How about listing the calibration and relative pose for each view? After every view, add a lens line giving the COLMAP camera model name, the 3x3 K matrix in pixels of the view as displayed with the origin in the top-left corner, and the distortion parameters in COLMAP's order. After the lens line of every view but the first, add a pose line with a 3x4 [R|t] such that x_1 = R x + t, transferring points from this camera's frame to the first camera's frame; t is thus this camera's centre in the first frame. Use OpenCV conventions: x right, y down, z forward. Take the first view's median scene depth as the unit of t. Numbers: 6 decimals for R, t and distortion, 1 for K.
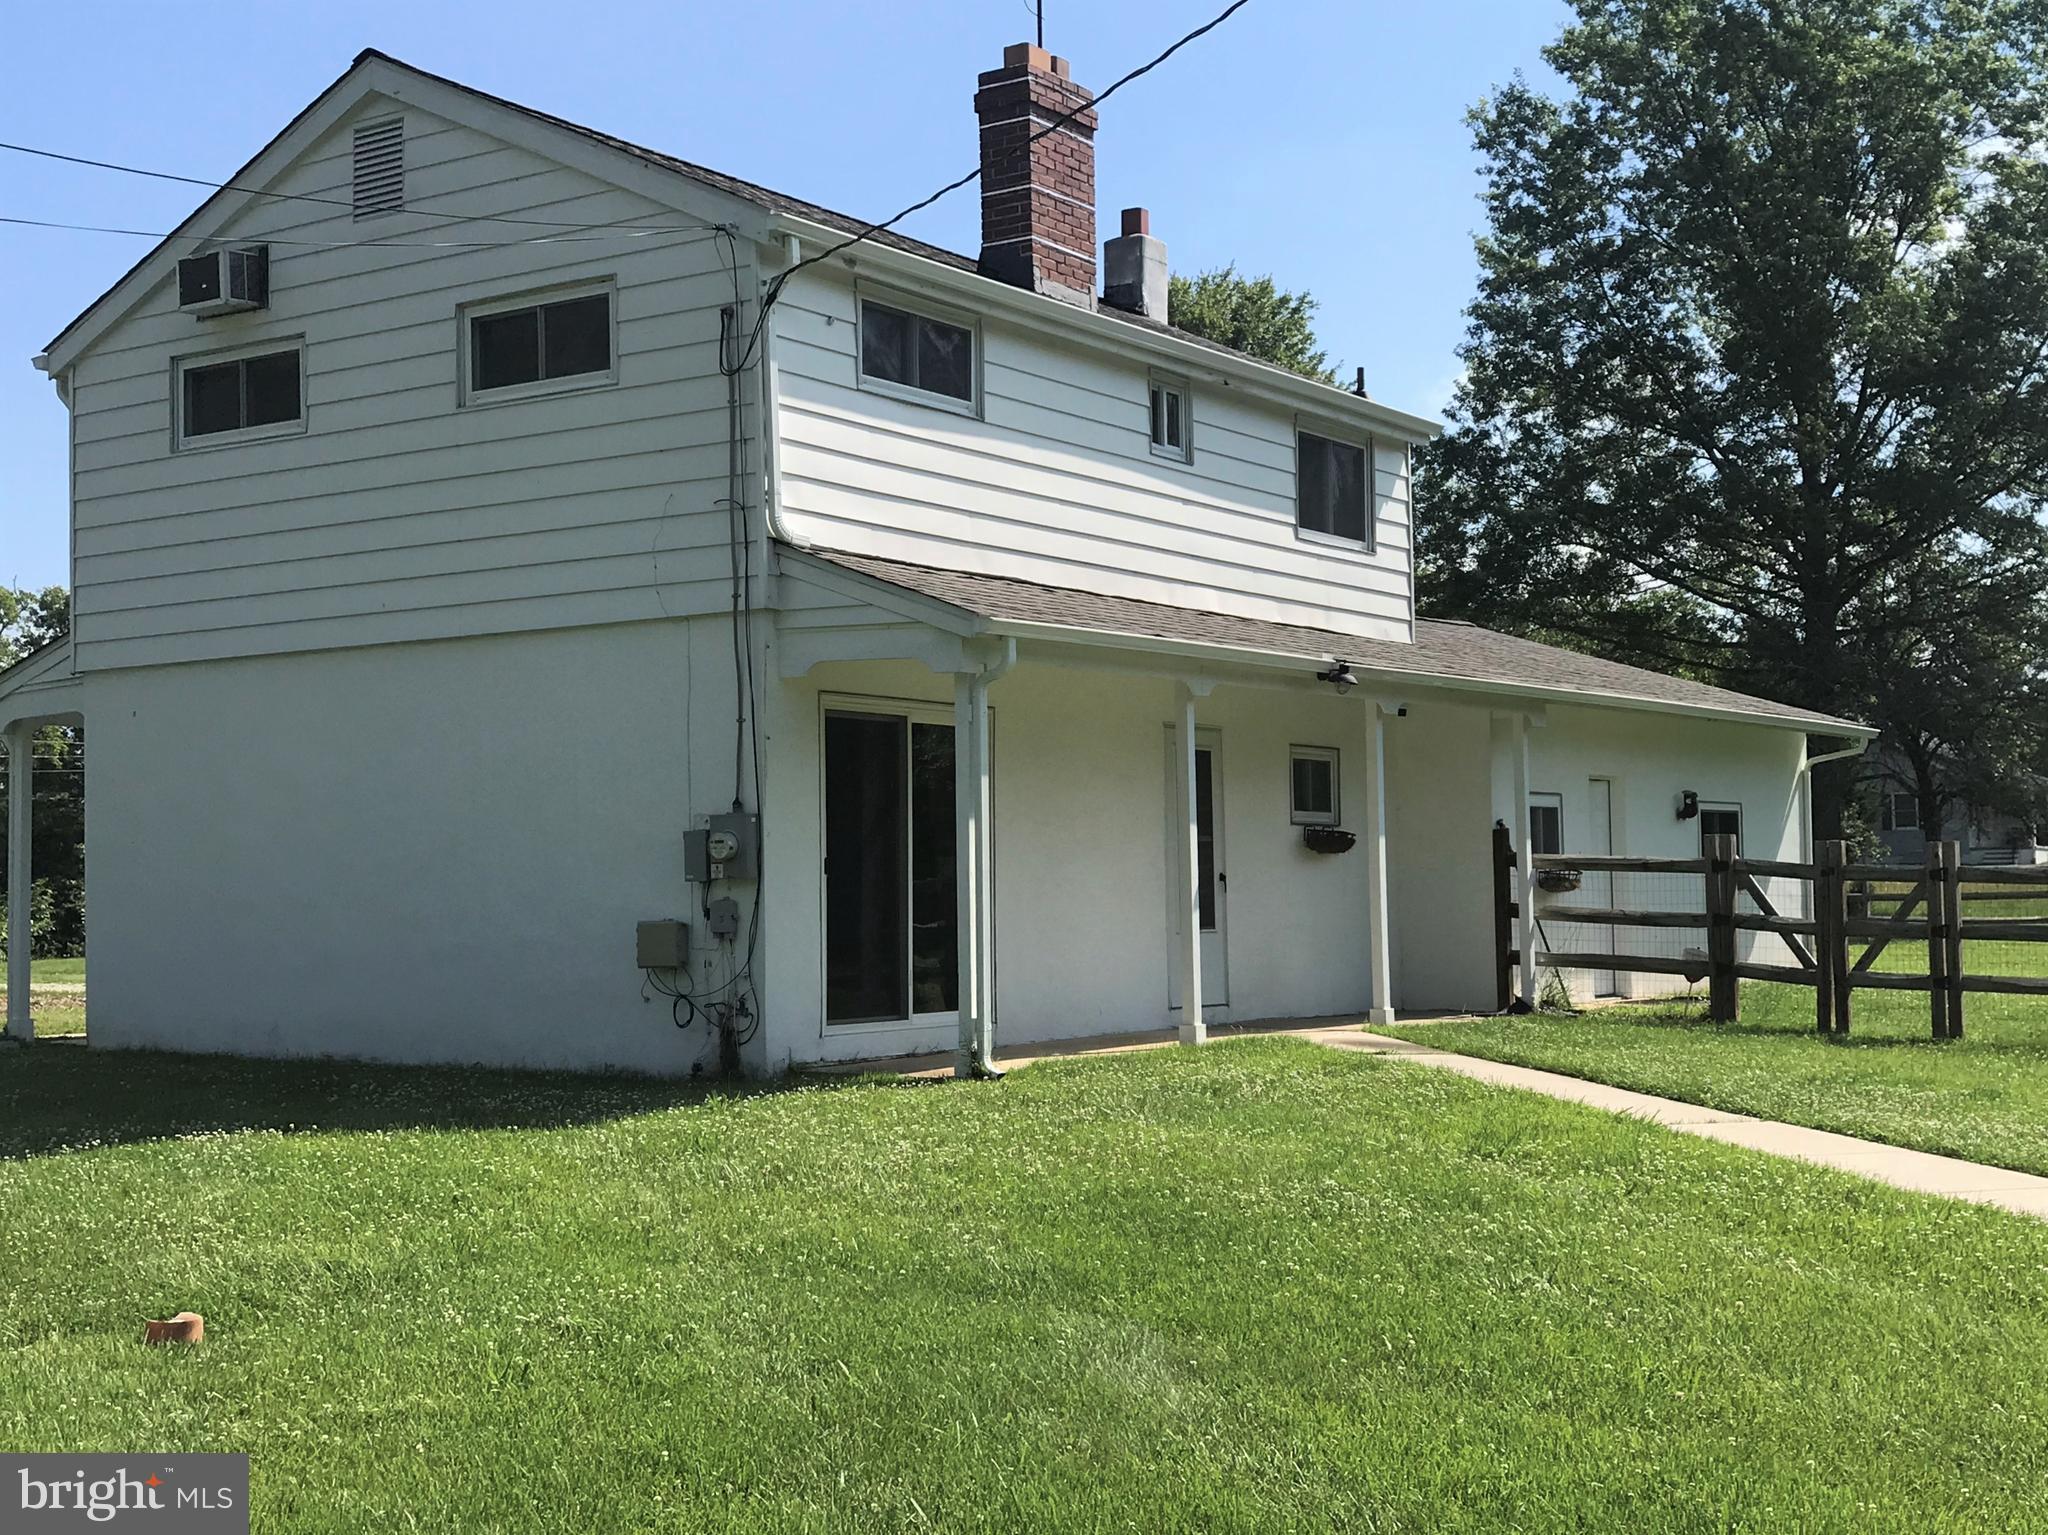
lens RADIAL K [[2661.4, 0, 1024.0], [0, 2661.4, 767.5], [0, 0, 1]] dist [0.380539, -2.125770]
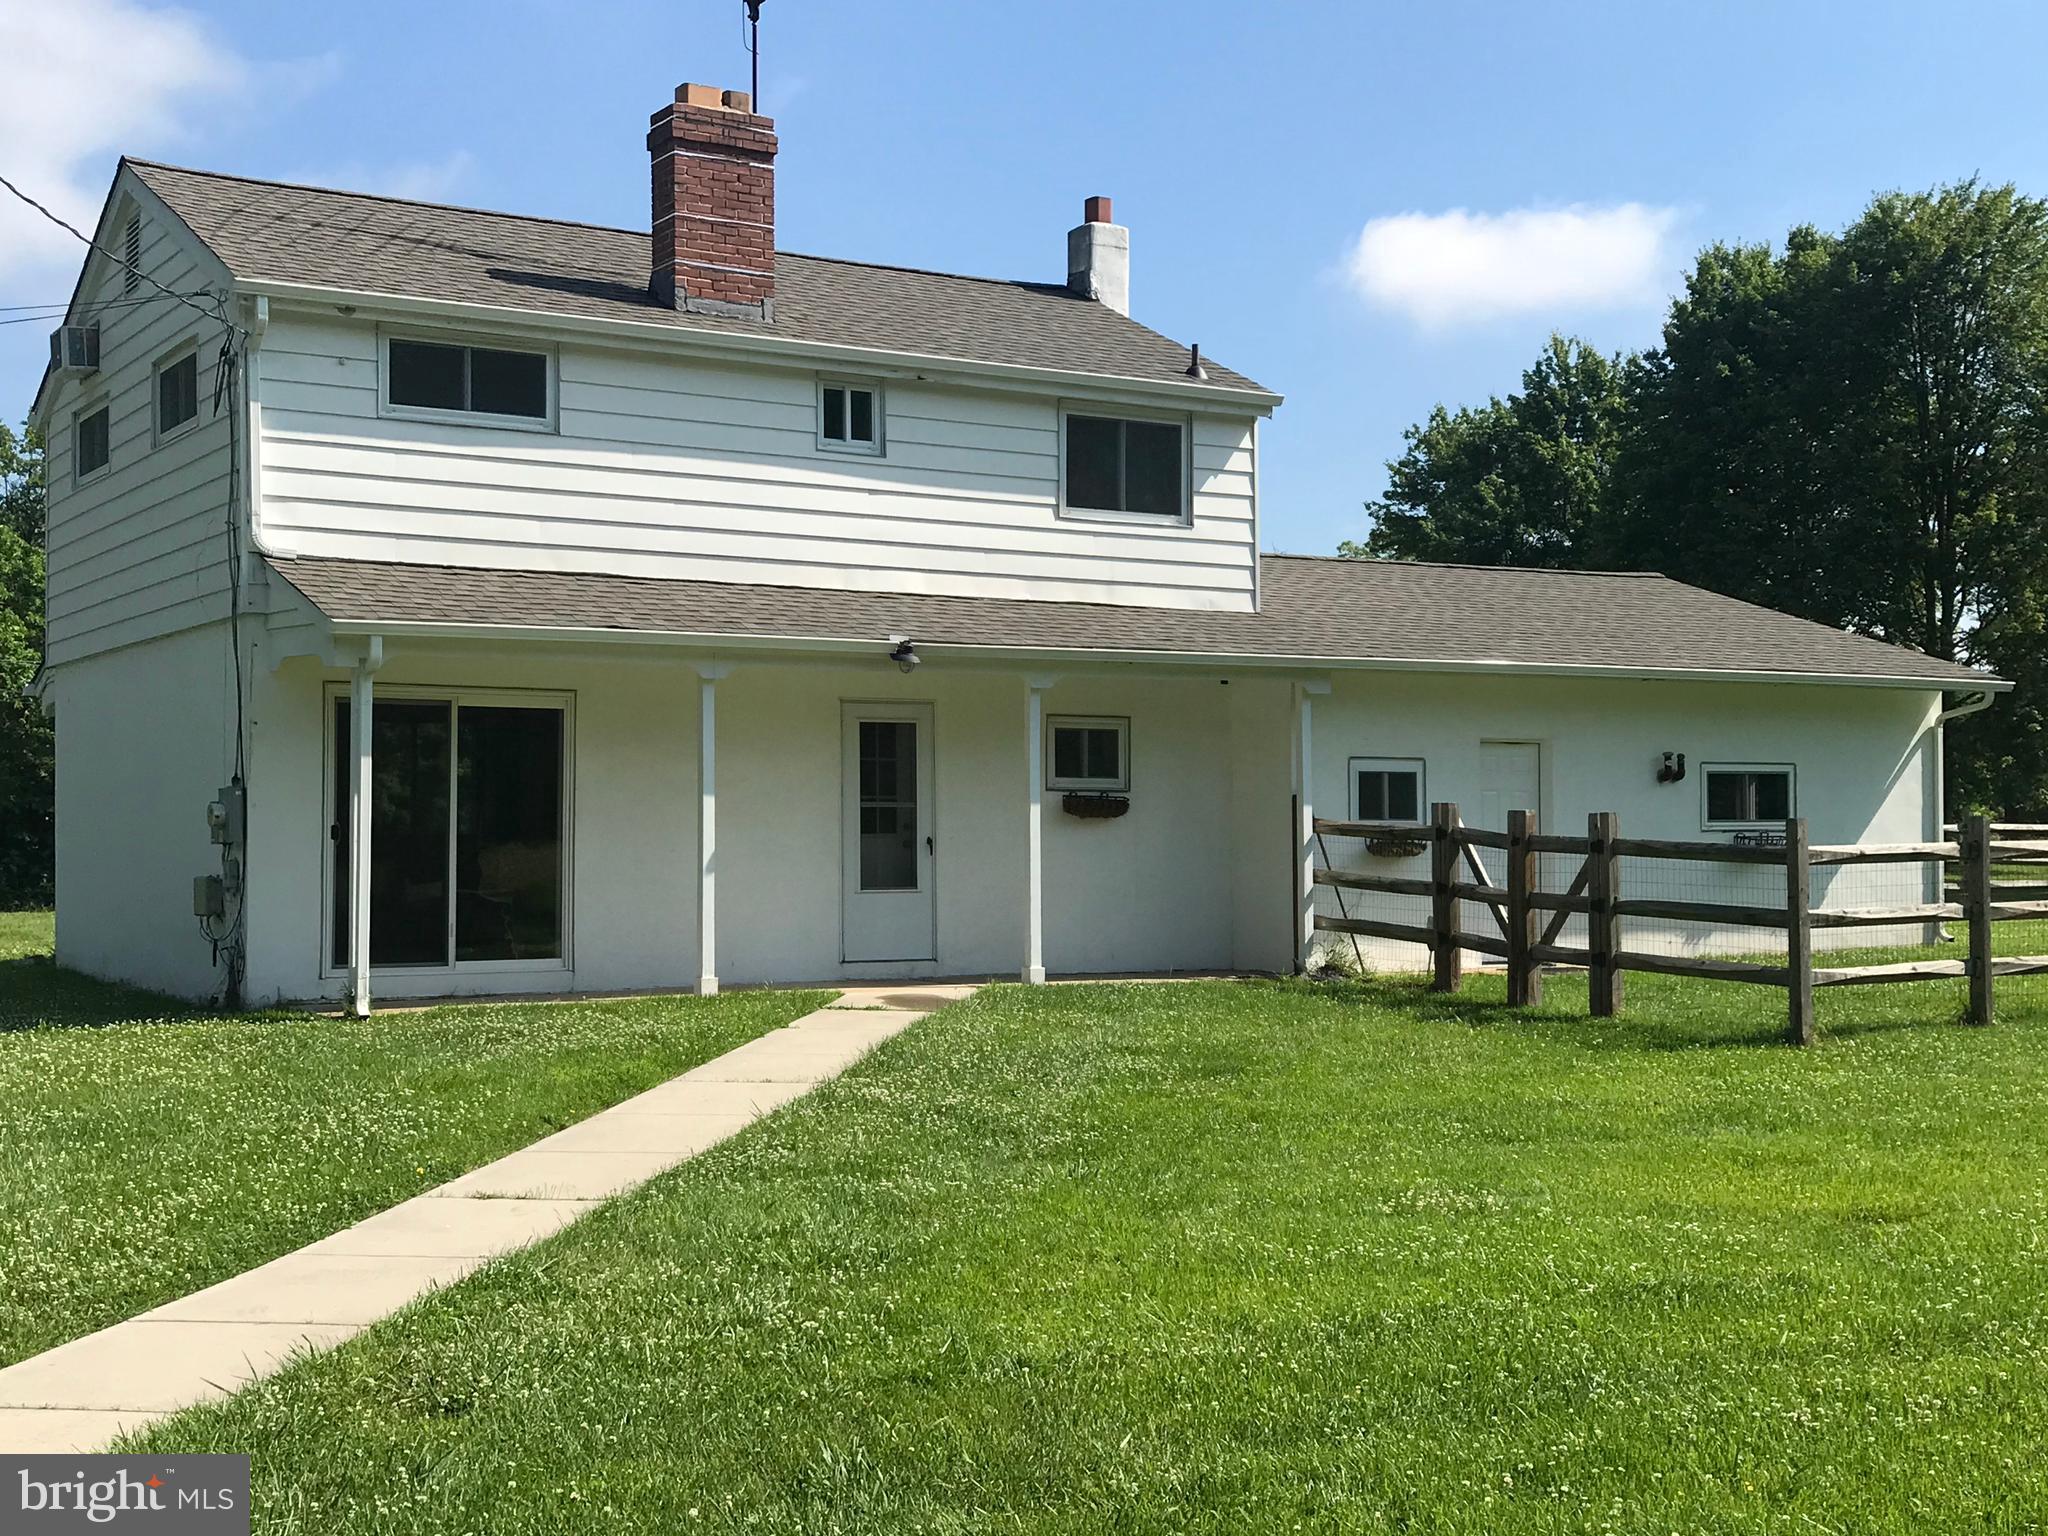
lens RADIAL K [[2661.4, 0, 1024.0], [0, 2661.4, 768.0], [0, 0, 1]] dist [0.380539, -2.125770]
pose [[0.910608, 0.002422, -0.413264, 0.566708], [0.007813, 0.999703, 0.023075, -0.013022], [0.413198, -0.024241, 0.910319, 0.044964]]
